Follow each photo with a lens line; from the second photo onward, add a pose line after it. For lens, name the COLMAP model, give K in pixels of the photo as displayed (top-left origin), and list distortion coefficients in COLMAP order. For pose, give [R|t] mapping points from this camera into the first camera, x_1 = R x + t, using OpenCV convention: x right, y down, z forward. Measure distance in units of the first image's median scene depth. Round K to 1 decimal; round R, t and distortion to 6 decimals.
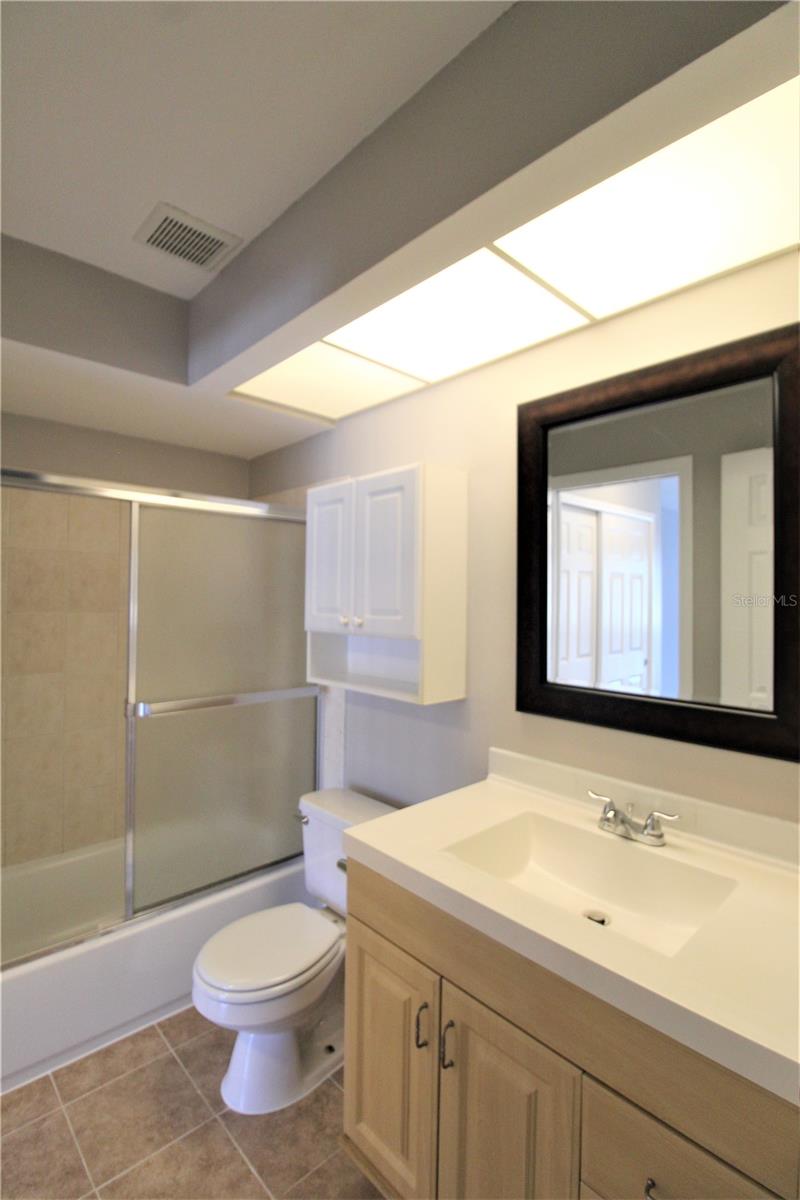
lens RADIAL K [[558.9, 0, 399.9], [0, 558.9, 599.0], [0, 0, 1]] dist [0.002367, -0.013665]
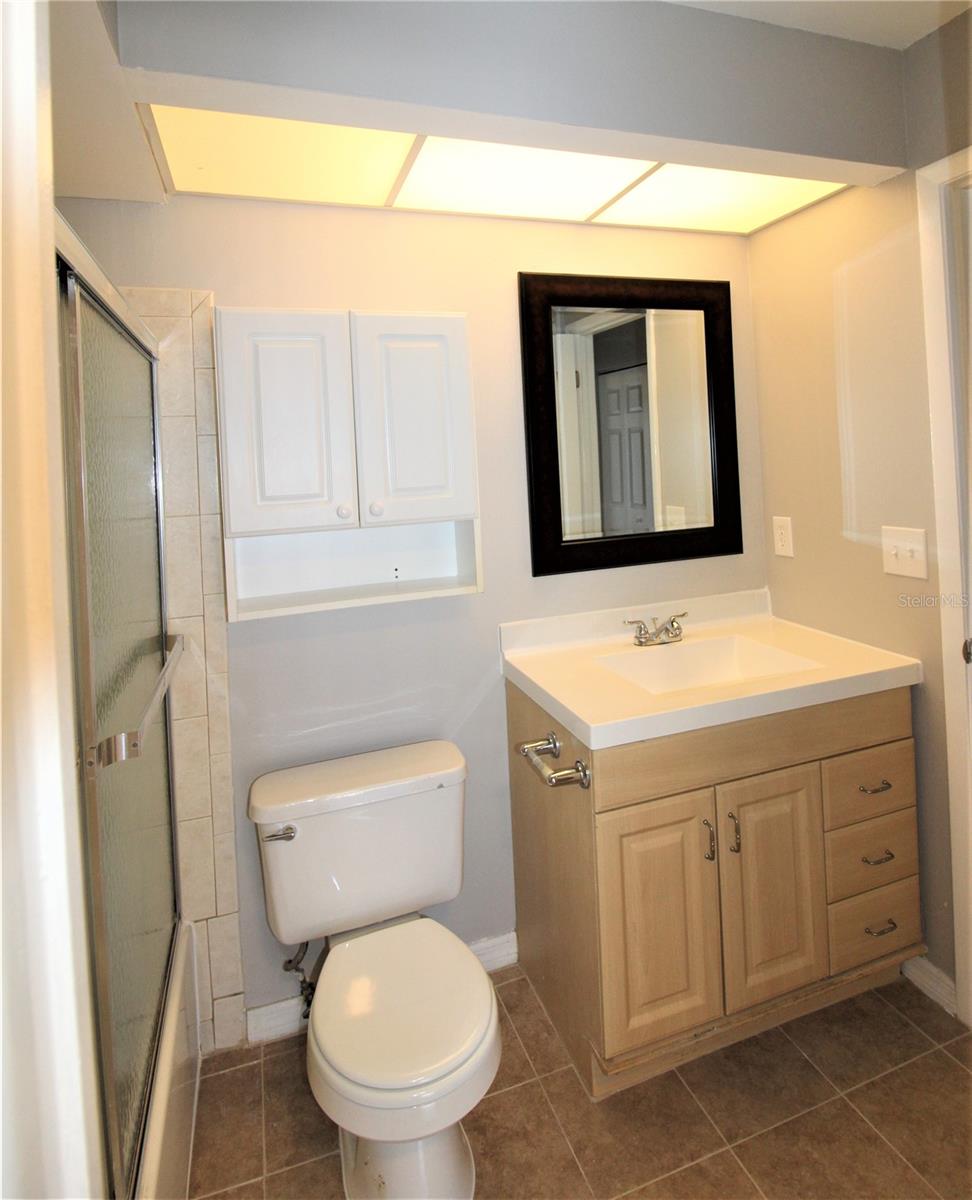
lens RADIAL K [[702.6, 0, 509.0], [0, 702.6, 452.4], [0, 0, 1]] dist [-0.004392, -0.004284]
pose [[0.397117, -0.027492, 0.917356, -1.040360], [0.049944, 0.998717, 0.008310, -0.037904], [-0.916408, 0.042516, 0.397981, 0.571419]]
